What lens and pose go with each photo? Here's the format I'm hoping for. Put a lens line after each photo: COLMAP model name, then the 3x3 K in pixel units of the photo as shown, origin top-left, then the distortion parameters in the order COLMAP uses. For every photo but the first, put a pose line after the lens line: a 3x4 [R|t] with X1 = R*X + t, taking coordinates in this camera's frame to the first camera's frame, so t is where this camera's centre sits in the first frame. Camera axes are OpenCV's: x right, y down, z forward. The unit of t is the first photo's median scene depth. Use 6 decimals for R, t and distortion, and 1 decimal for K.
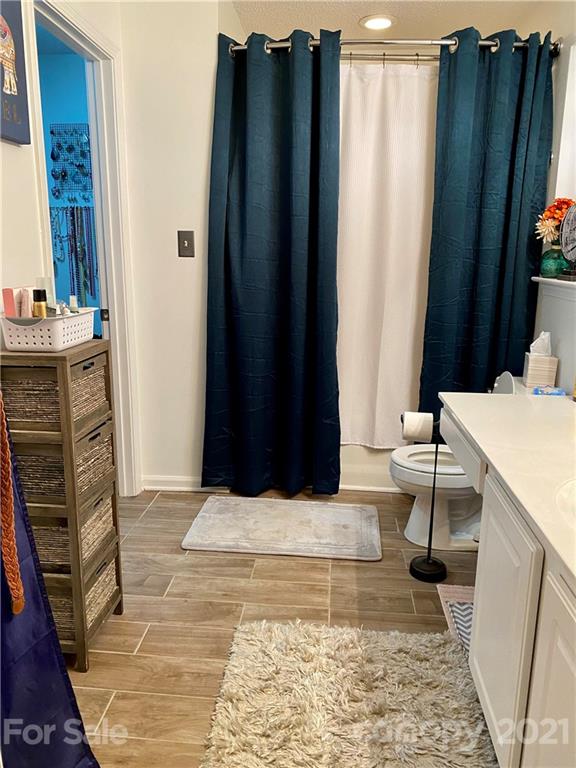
lens RADIAL K [[580.1, 0, 287.5], [0, 580.1, 376.6], [0, 0, 1]] dist [0.024904, -0.029788]
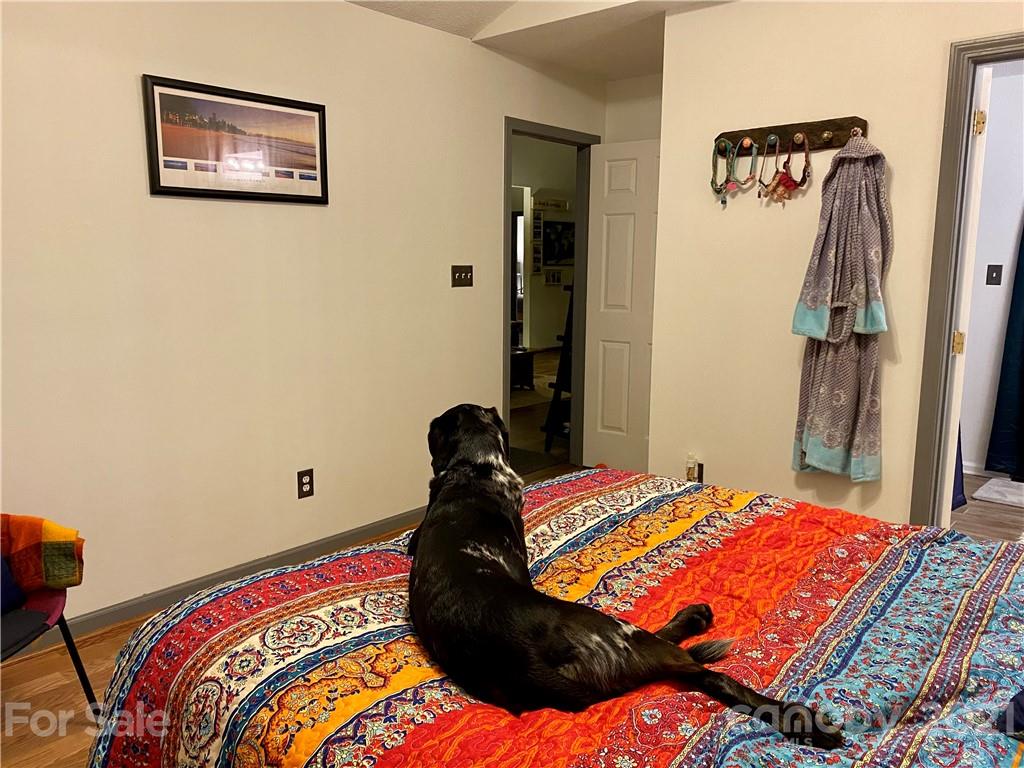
lens RADIAL K [[773.5, 0, 512.7], [0, 773.5, 384.1], [0, 0, 1]] dist [0.024904, -0.029788]
pose [[0.803239, 0.089752, -0.588857, 0.002467], [-0.127560, 0.991567, -0.022869, 0.203721], [0.581838, 0.093484, 0.807914, -1.078596]]
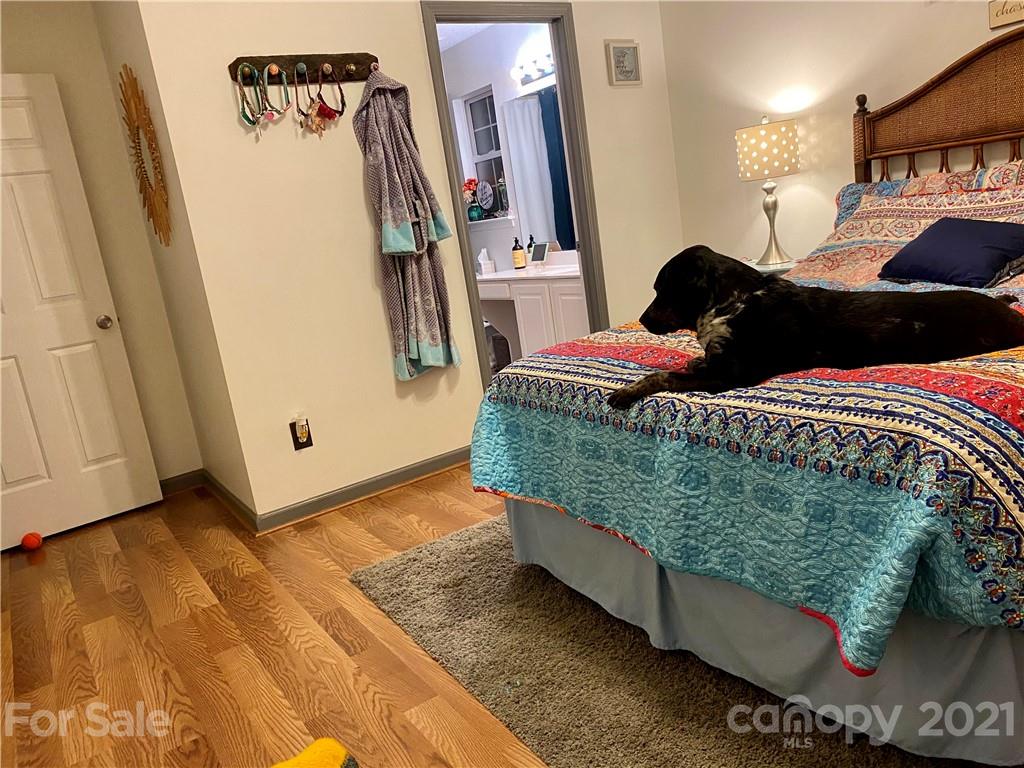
lens RADIAL K [[773.5, 0, 508.8], [0, 773.5, 390.6], [0, 0, 1]] dist [0.024904, -0.029788]
pose [[0.782622, -0.259168, 0.565981, -1.003969], [0.286700, 0.957107, 0.041828, 0.274101], [-0.552544, 0.129531, 0.823357, -1.017787]]
